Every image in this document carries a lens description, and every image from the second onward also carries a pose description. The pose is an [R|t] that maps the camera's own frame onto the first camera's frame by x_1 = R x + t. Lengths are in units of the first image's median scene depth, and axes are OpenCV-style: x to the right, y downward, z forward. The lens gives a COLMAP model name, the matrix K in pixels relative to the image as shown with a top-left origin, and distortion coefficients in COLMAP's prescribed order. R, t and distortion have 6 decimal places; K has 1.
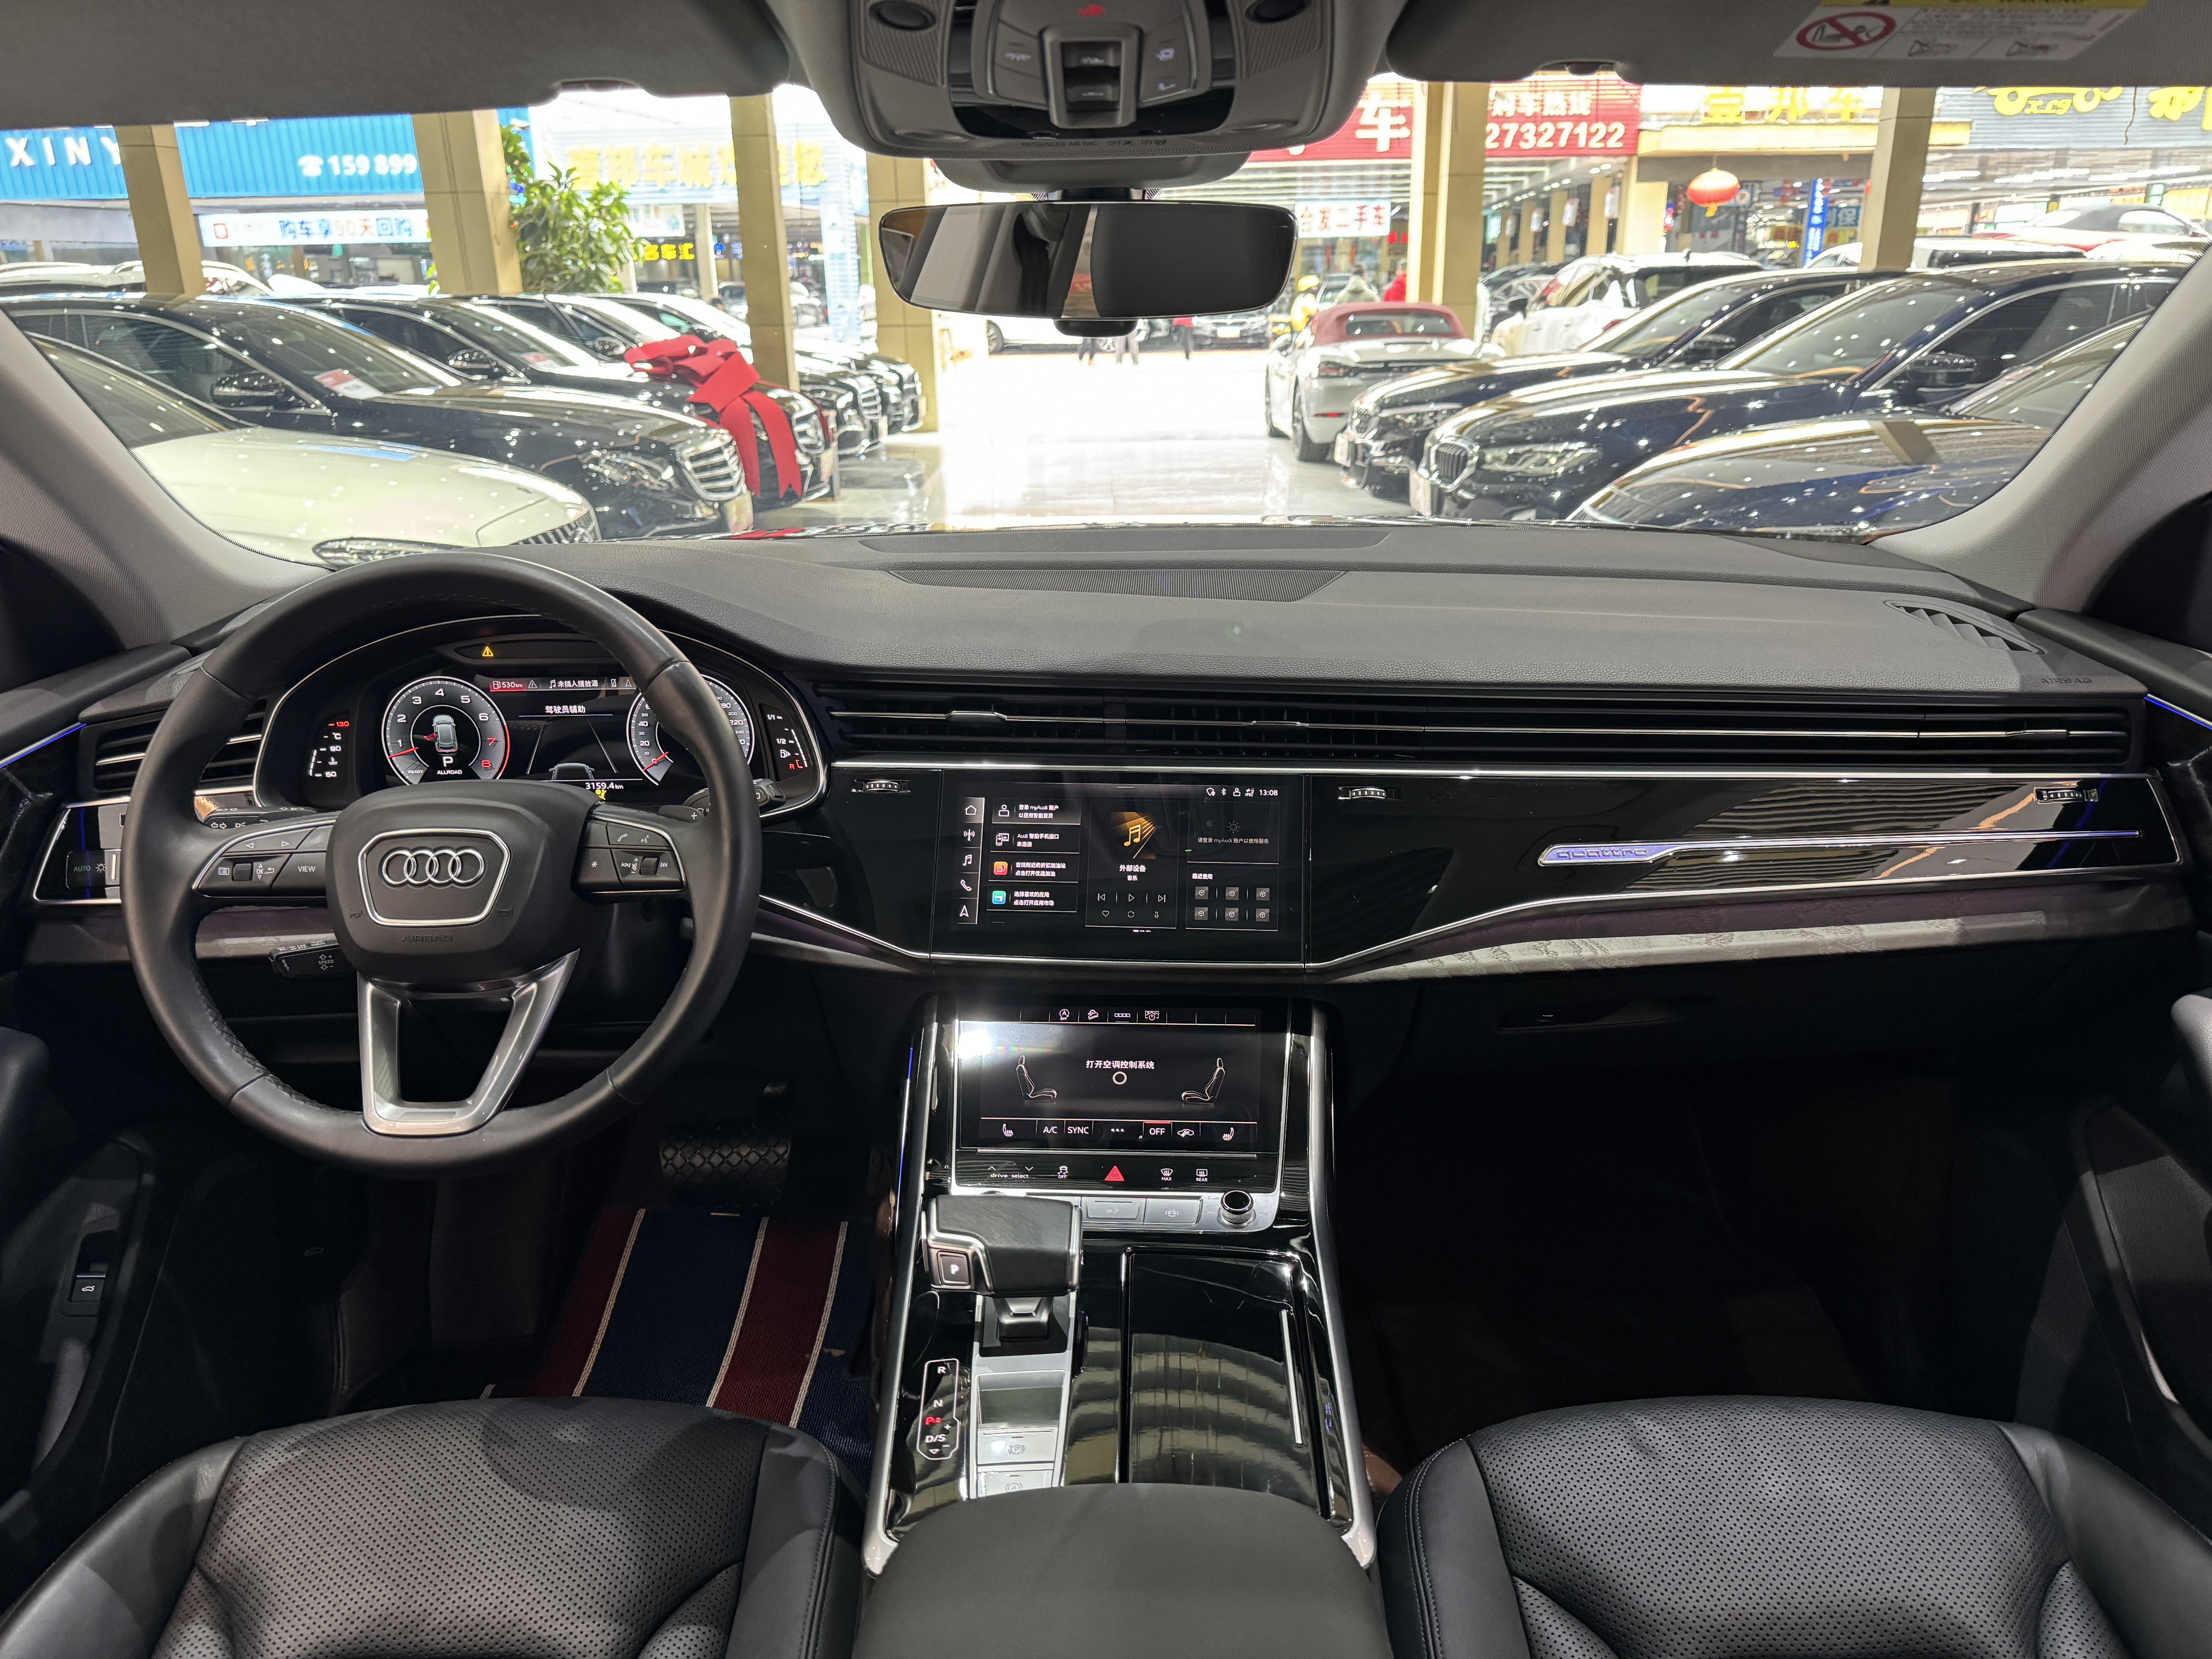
lens RADIAL K [[1609.0, 0, 1140.7], [0, 1609.0, 831.9], [0, 0, 1]] dist [0.064080, -0.079328]
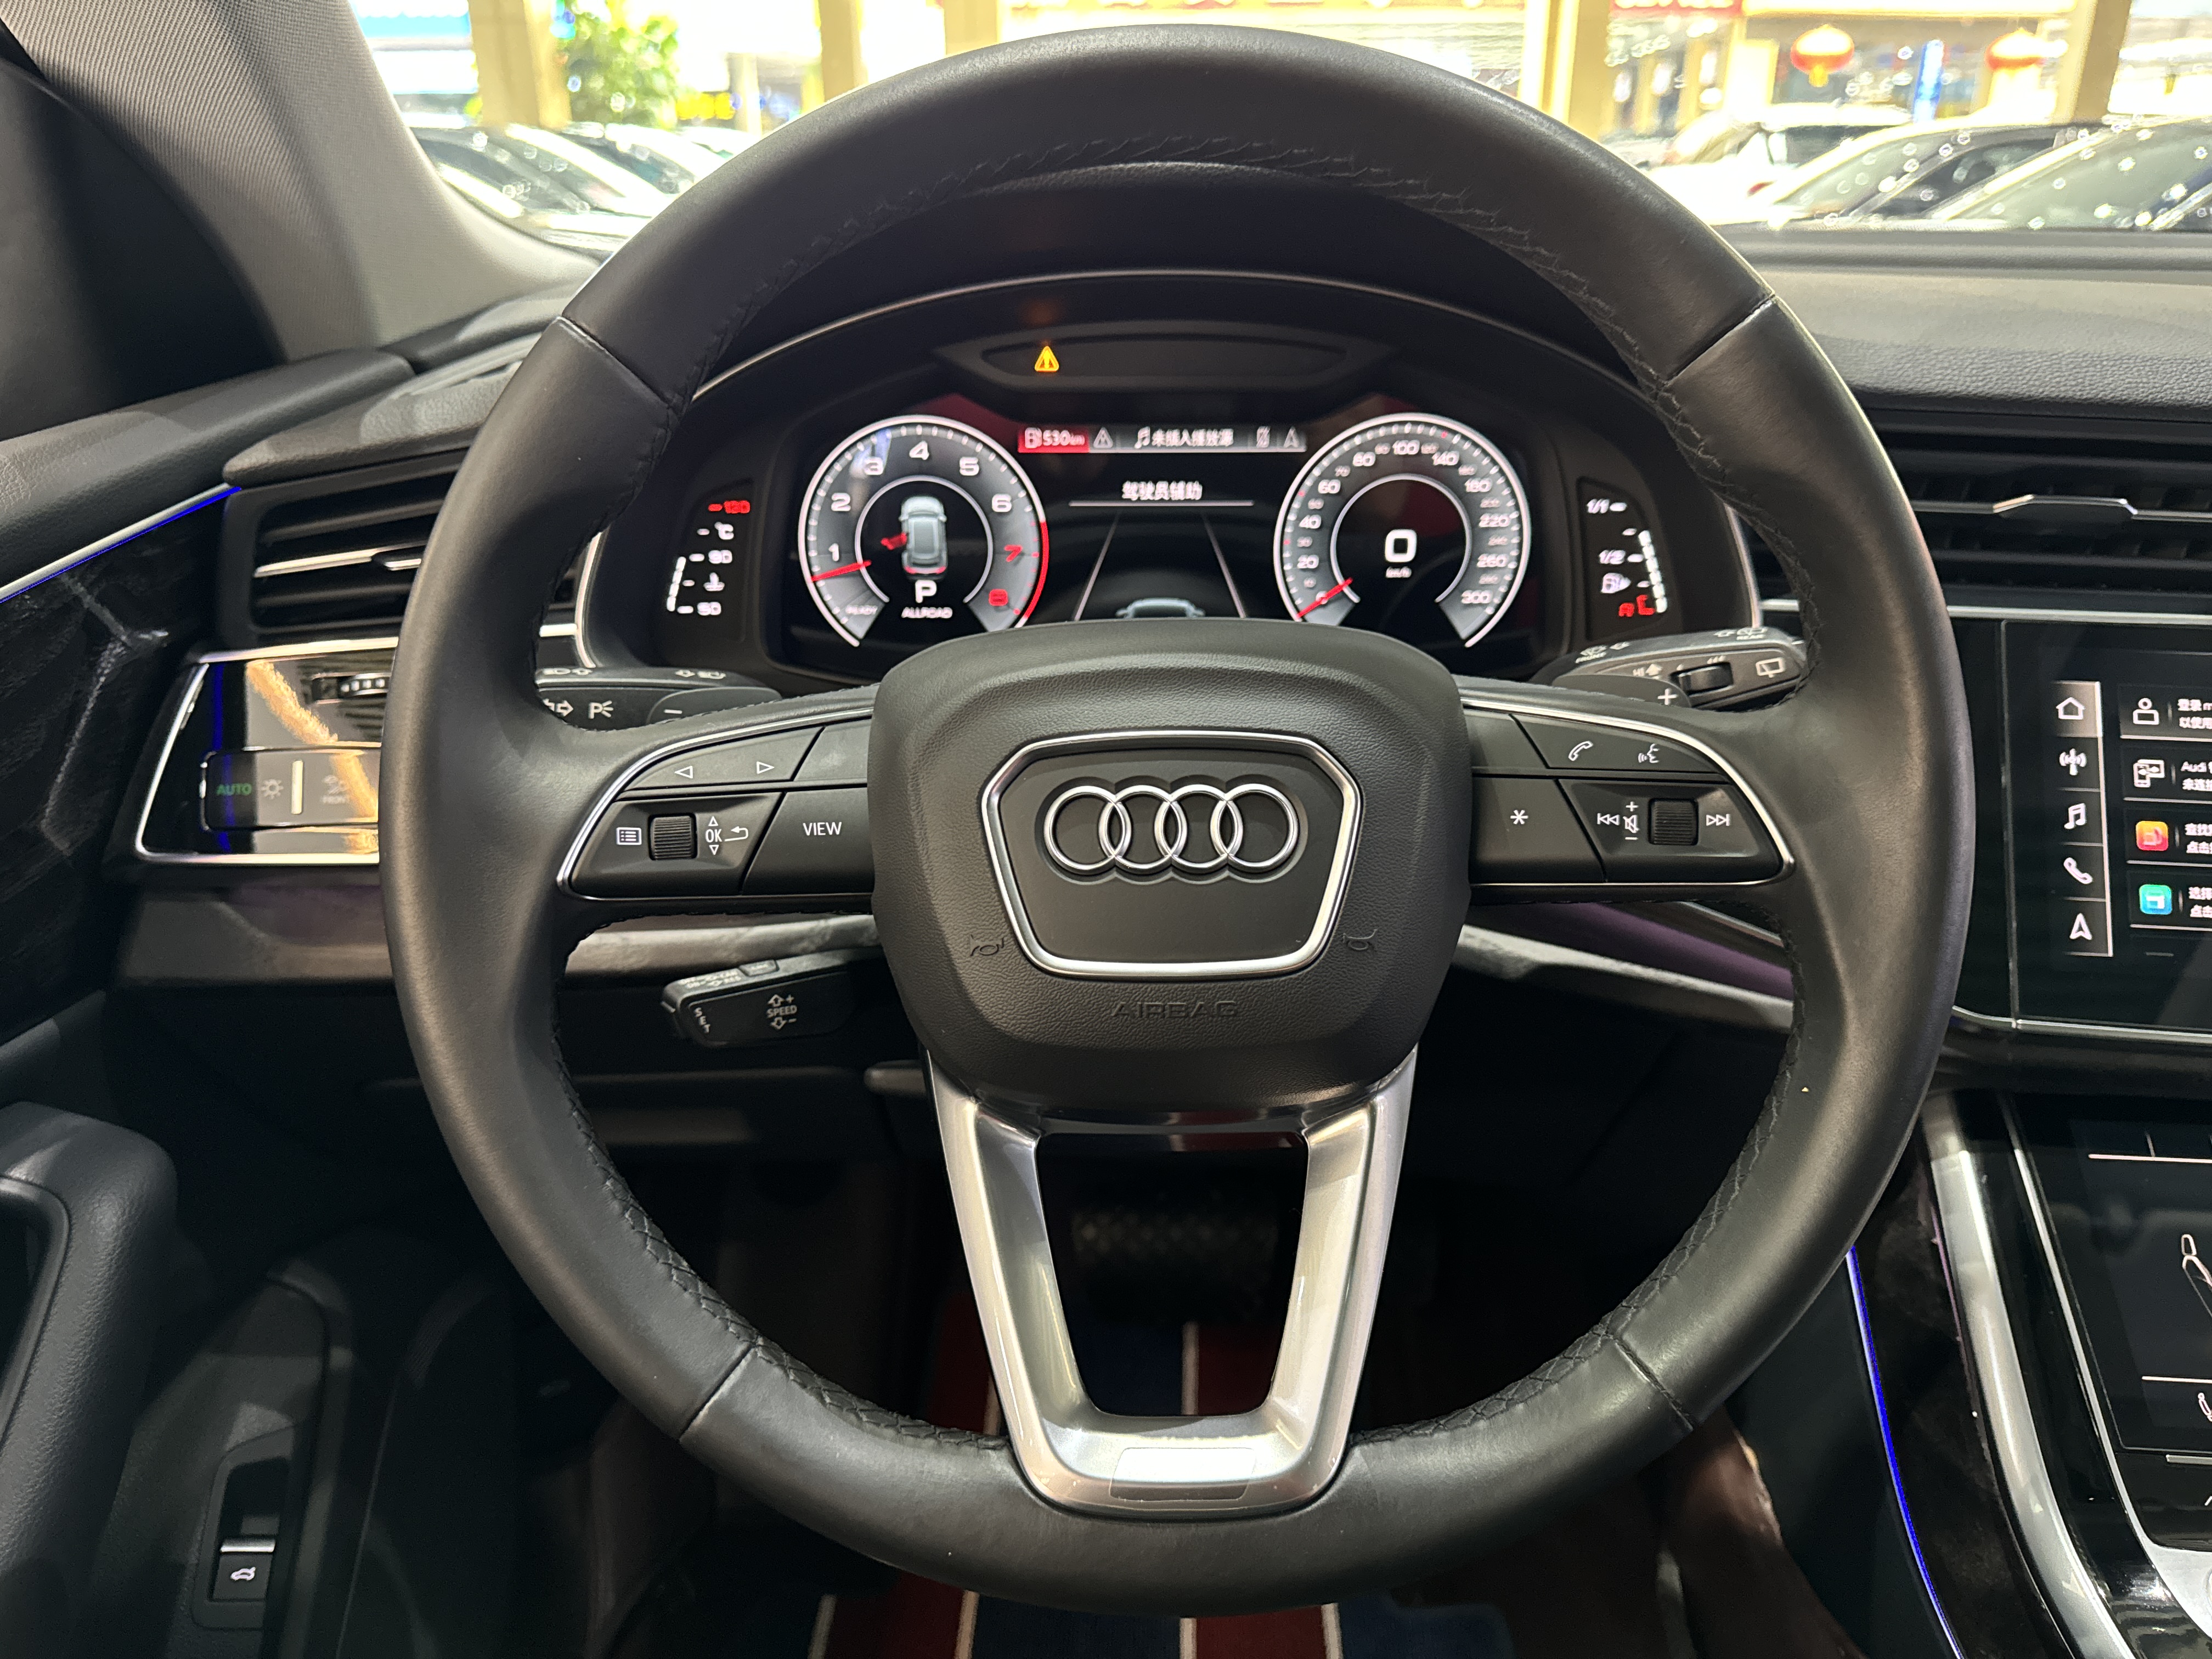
lens RADIAL K [[1728.5, 0, 1193.5], [0, 1728.5, 854.0], [0, 0, 1]] dist [0.133442, -0.247362]
pose [[0.999430, 0.025162, -0.022494, -0.331978], [-0.023564, 0.997360, 0.068688, -0.000562], [0.024163, -0.068119, 0.997385, 0.457122]]
